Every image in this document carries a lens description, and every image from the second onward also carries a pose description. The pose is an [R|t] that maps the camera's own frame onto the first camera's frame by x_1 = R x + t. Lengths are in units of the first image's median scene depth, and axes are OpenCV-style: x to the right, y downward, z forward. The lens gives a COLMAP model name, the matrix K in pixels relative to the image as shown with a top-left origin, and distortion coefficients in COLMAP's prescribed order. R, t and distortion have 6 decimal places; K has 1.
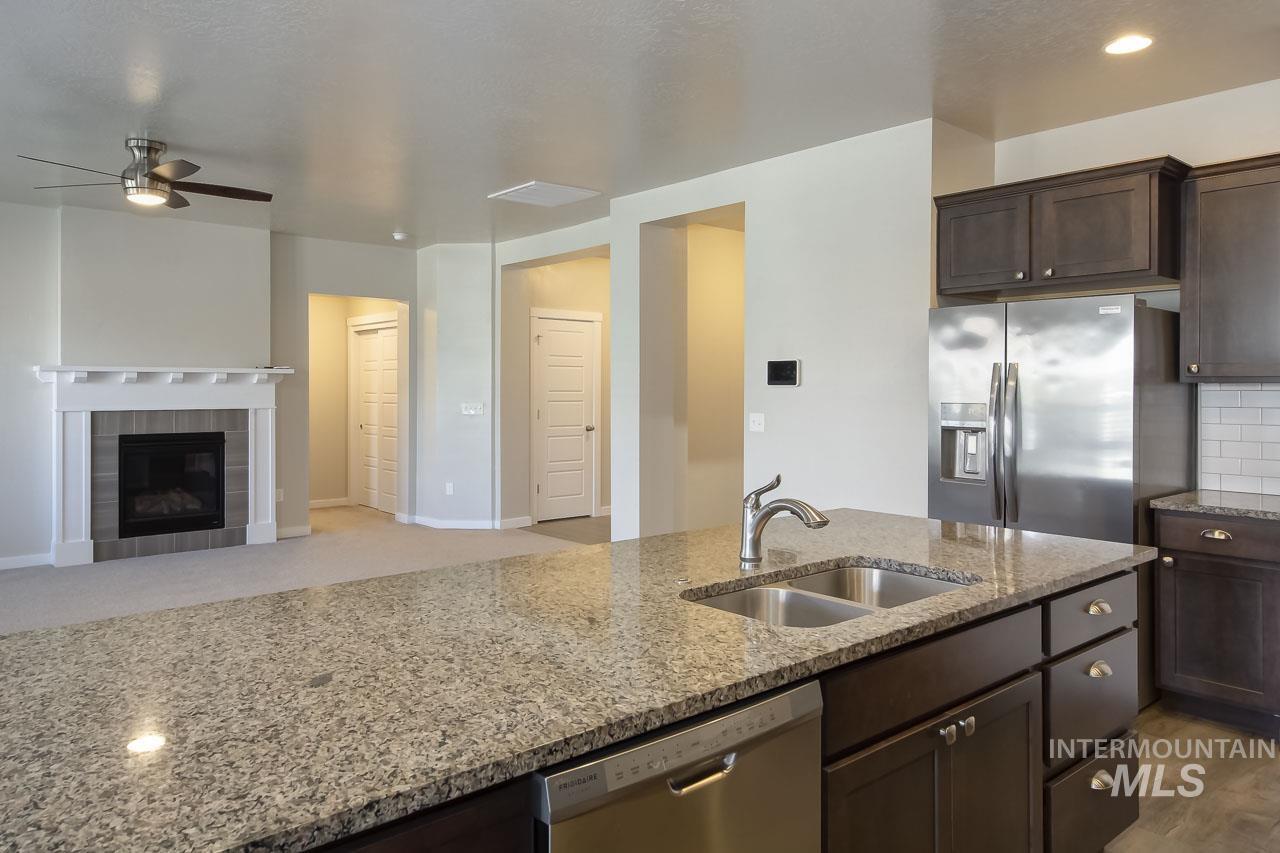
lens RADIAL K [[879.0, 0, 635.0], [0, 879.0, 384.4], [0, 0, 1]] dist [0.007805, 0.005540]
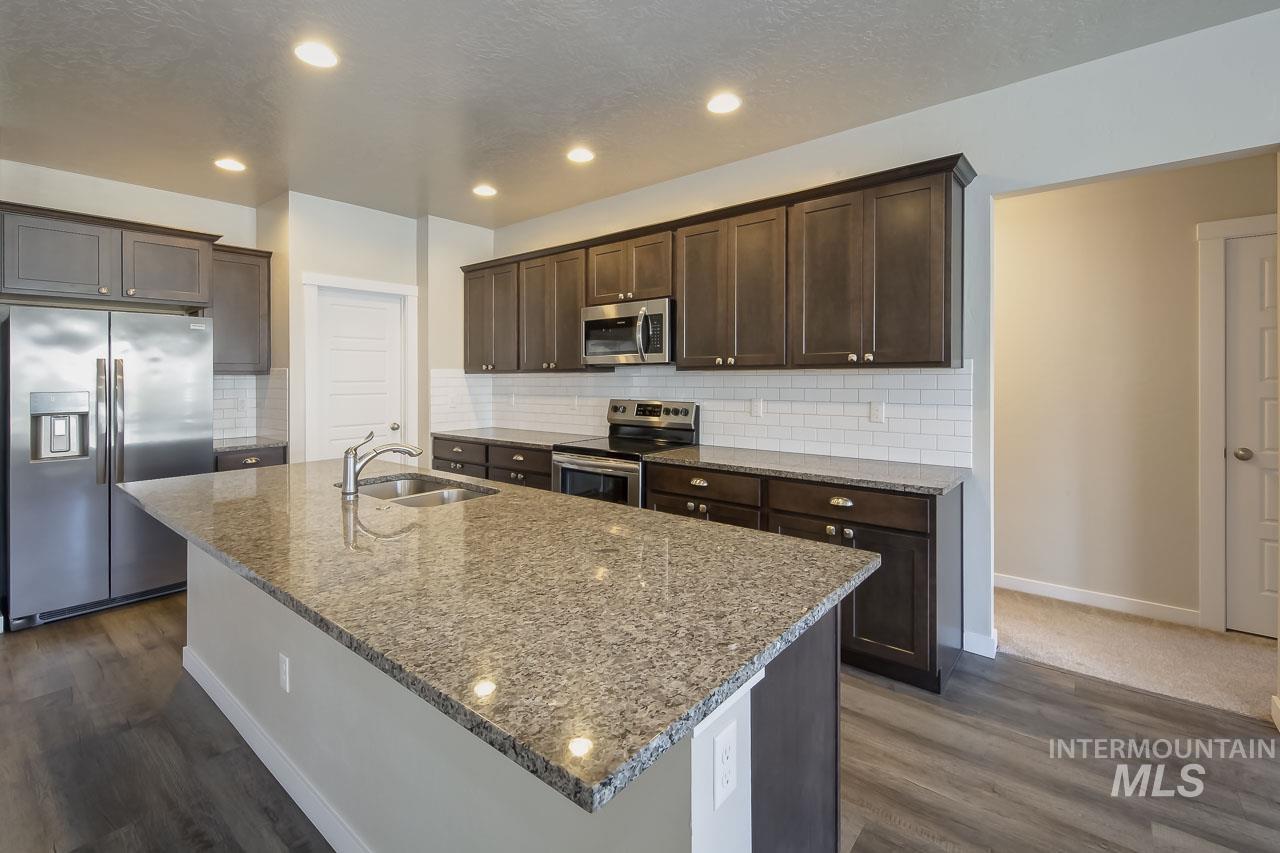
lens RADIAL K [[565.1, 0, 609.7], [0, 565.1, 378.2], [0, 0, 1]] dist [0.002158, 0.000318]
pose [[-0.148976, -0.003729, 0.988834, -0.296555], [0.004824, 0.999978, 0.004498, 0.002119], [-0.988829, 0.005440, -0.148955, 0.243832]]
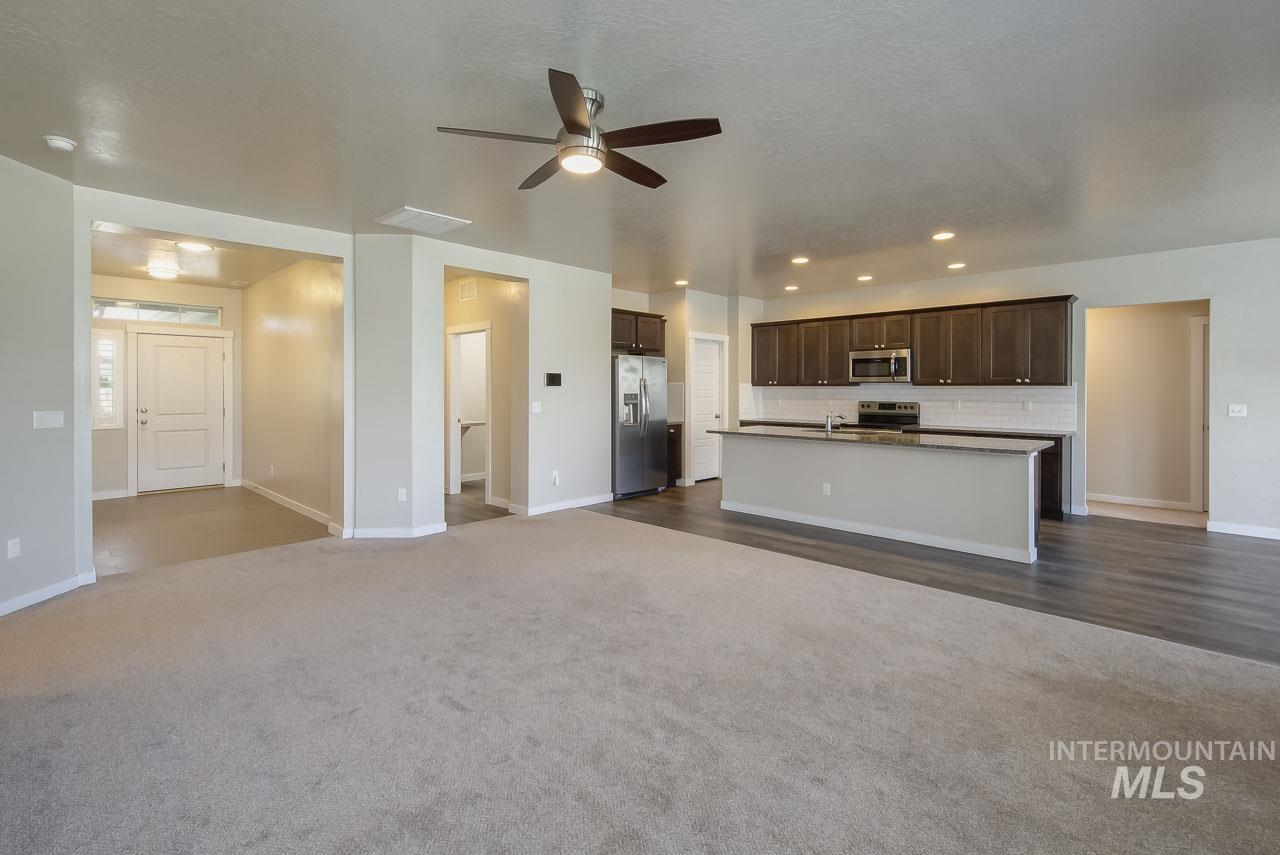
lens RADIAL K [[565.9, 0, 606.3], [0, 565.9, 387.0], [0, 0, 1]] dist [0.000722, -0.000017]
pose [[-0.066962, 0.000546, 0.997755, -0.783584], [-0.002907, 0.999995, -0.000743, 0.002613], [-0.997751, -0.002951, -0.066961, 0.734407]]
